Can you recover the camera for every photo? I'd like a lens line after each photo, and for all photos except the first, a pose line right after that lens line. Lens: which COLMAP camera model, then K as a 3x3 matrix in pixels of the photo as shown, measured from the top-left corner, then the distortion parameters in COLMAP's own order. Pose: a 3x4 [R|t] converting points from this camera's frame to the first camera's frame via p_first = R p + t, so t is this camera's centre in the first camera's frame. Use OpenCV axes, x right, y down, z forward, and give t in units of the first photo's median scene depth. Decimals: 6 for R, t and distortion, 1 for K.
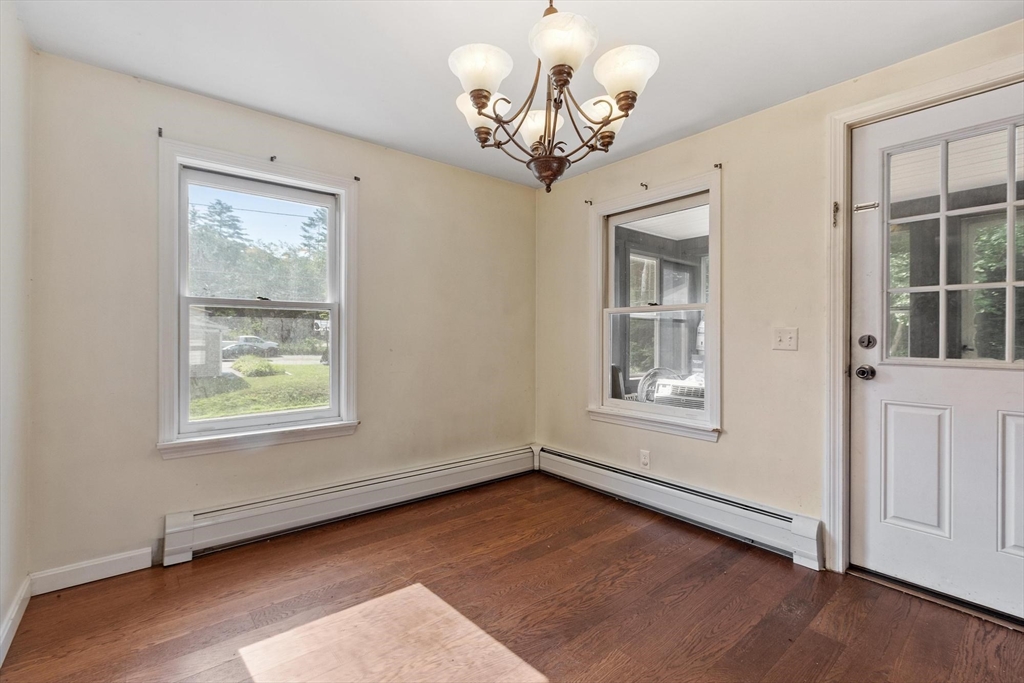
lens RADIAL K [[449.3, 0, 507.4], [0, 449.3, 336.1], [0, 0, 1]] dist [0.002298, -0.001549]
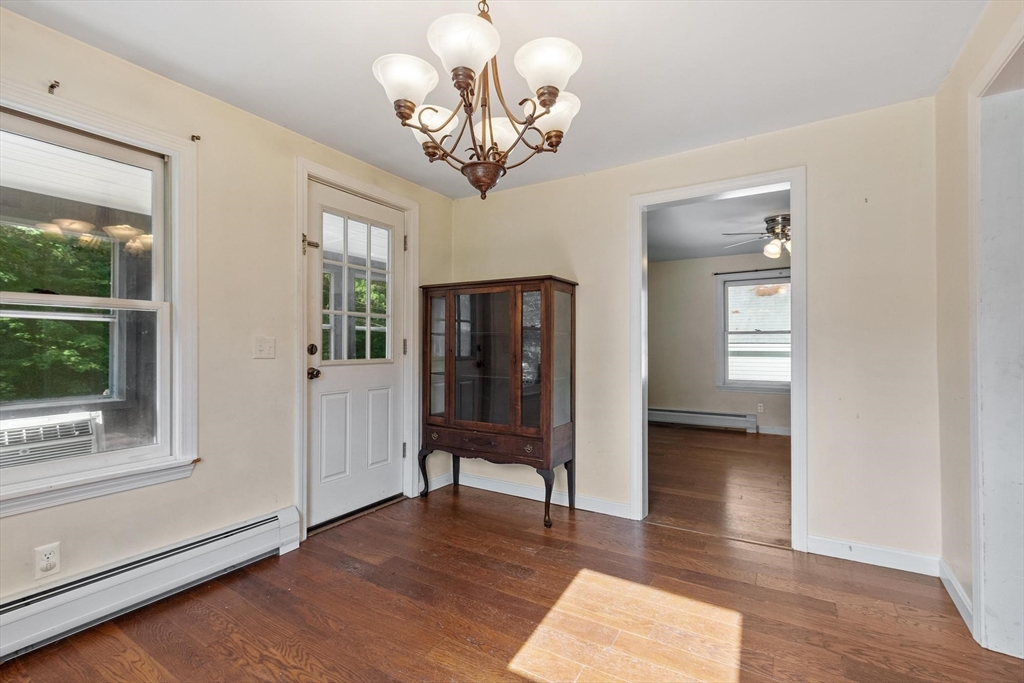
lens RADIAL K [[449.3, 0, 504.2], [0, 449.3, 340.1], [0, 0, 1]] dist [0.002298, -0.001549]
pose [[-0.295700, 0.005498, 0.955265, -0.589906], [-0.000032, 0.999983, -0.005766, -0.006964], [-0.955281, -0.001735, -0.295695, 0.856819]]
